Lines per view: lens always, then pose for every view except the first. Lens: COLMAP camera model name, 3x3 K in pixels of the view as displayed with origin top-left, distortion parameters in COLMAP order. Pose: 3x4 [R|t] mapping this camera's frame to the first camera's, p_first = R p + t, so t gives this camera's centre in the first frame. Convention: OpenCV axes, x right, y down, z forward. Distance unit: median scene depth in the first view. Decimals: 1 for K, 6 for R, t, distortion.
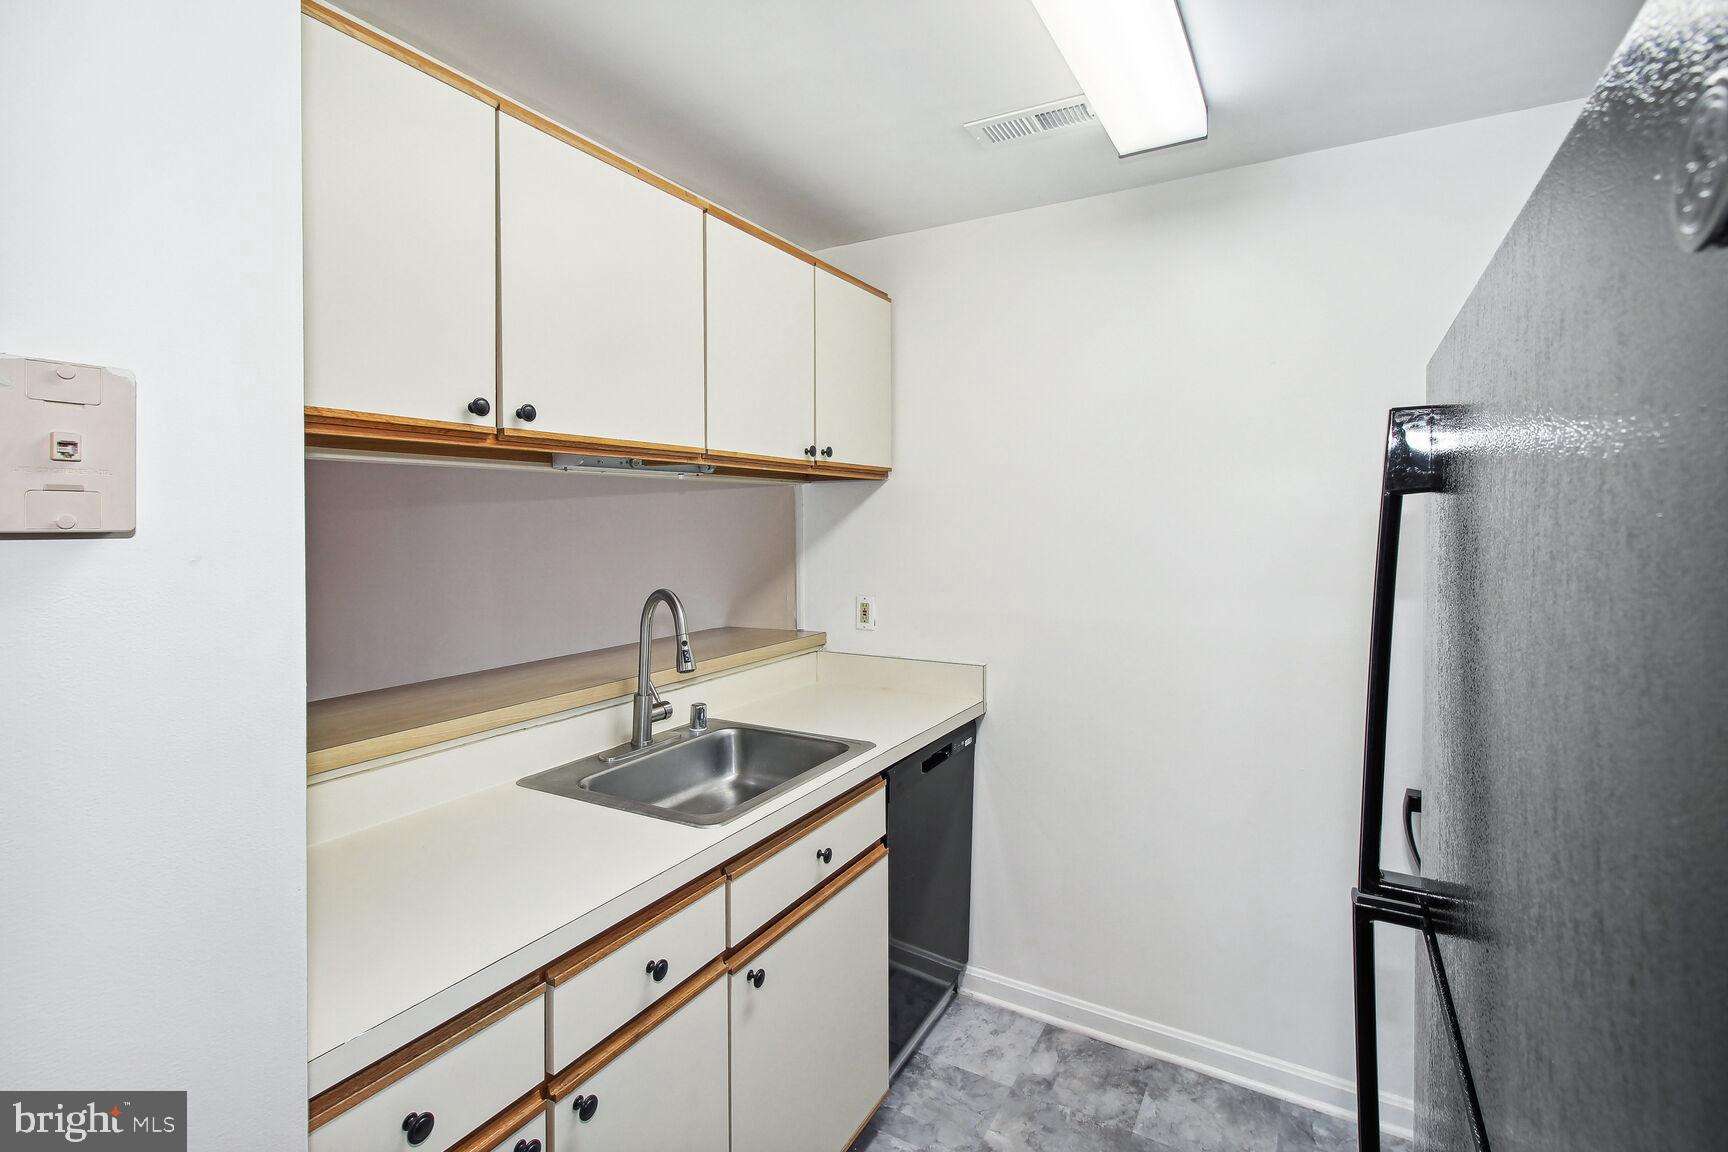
lens RADIAL K [[801.6, 0, 857.0], [0, 801.6, 548.4], [0, 0, 1]] dist [0.021252, -0.011479]
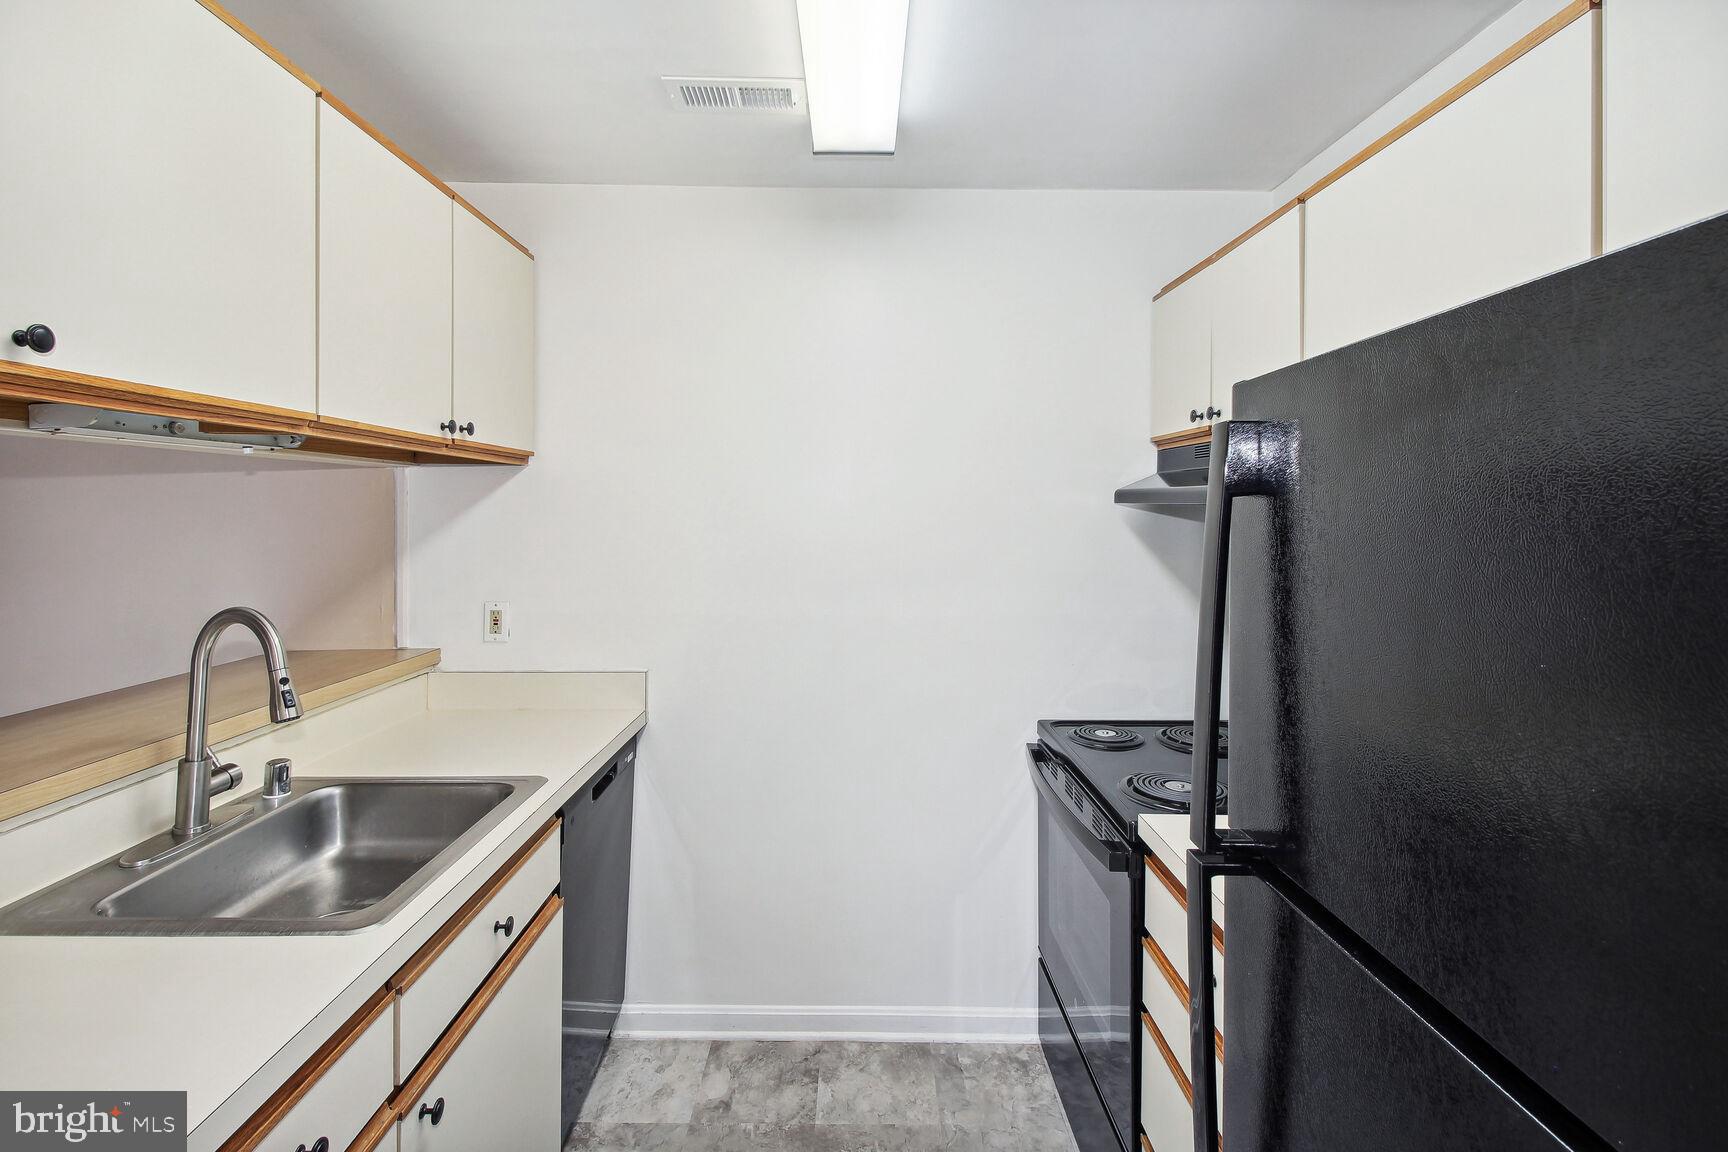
lens RADIAL K [[811.7, 0, 858.8], [0, 811.7, 531.8], [0, 0, 1]] dist [0.006294, -0.001093]
pose [[0.864979, -0.004755, 0.501785, -0.111681], [0.010621, 0.999905, -0.008834, -0.003603], [-0.501695, 0.012971, 0.864947, 0.085720]]
